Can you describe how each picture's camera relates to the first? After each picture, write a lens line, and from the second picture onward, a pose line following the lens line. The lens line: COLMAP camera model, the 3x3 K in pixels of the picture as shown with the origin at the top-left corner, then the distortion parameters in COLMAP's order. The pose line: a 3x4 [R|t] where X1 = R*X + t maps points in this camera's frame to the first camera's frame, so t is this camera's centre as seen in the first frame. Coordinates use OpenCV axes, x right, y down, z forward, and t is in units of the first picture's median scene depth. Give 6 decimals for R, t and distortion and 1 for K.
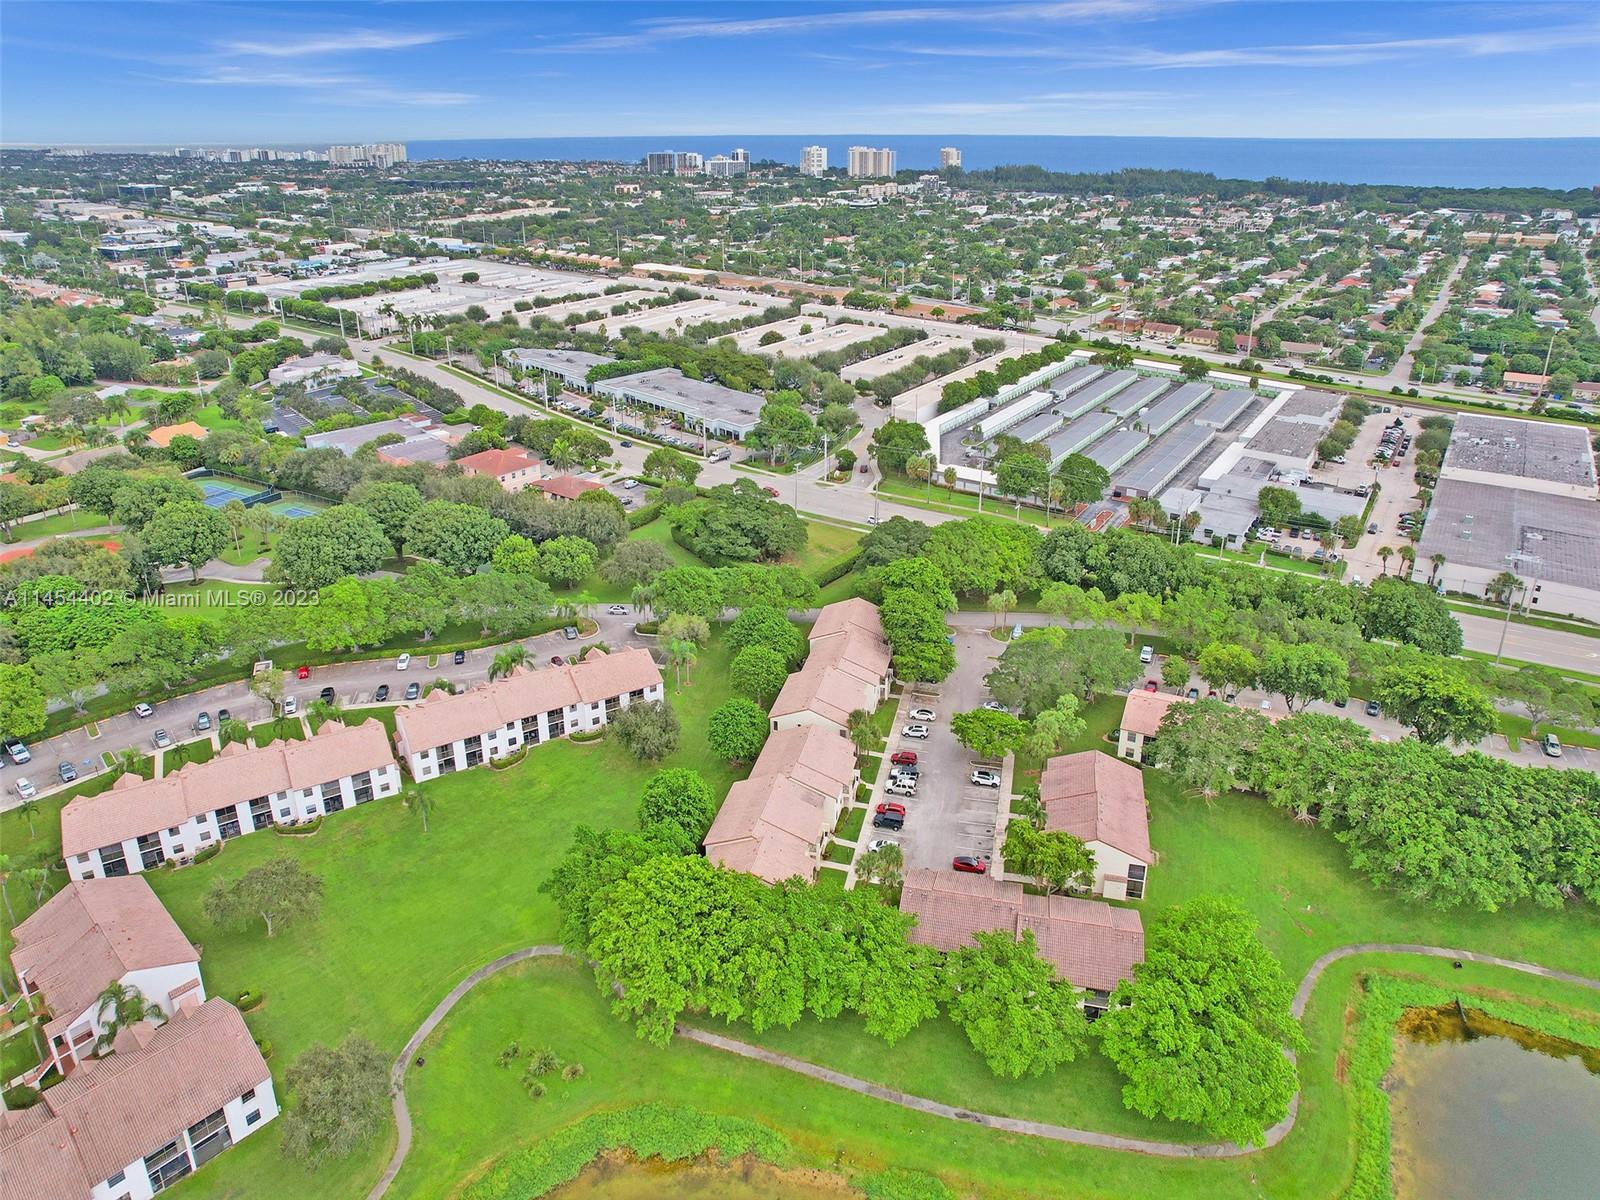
lens RADIAL K [[1025.7, 0, 805.7], [0, 1025.7, 520.3], [0, 0, 1]] dist [-0.080540, 0.070035]
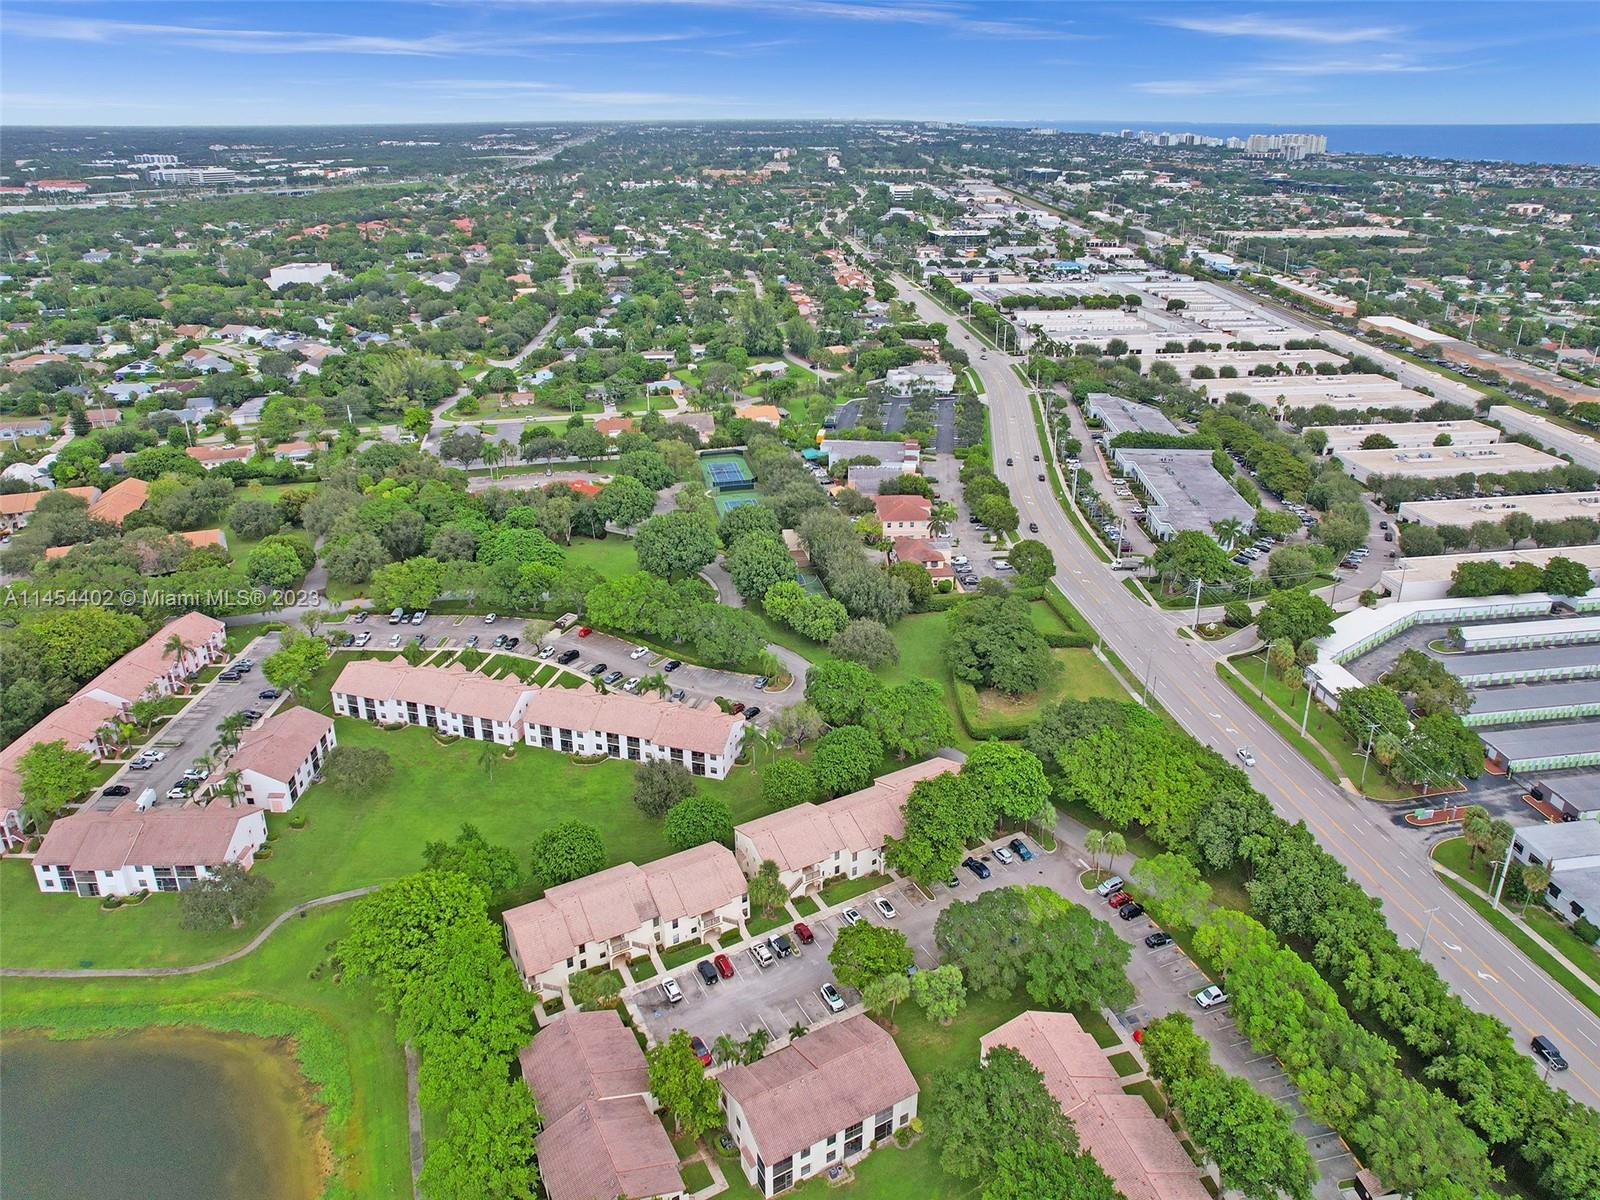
lens RADIAL K [[1039.8, 0, 807.2], [0, 1039.8, 546.8], [0, 0, 1]] dist [-0.071528, 0.053746]
pose [[0.675382, 0.288620, -0.678644, 0.642239], [-0.265610, 0.953676, 0.141255, -0.247597], [0.687976, 0.084853, 0.720756, 0.265200]]
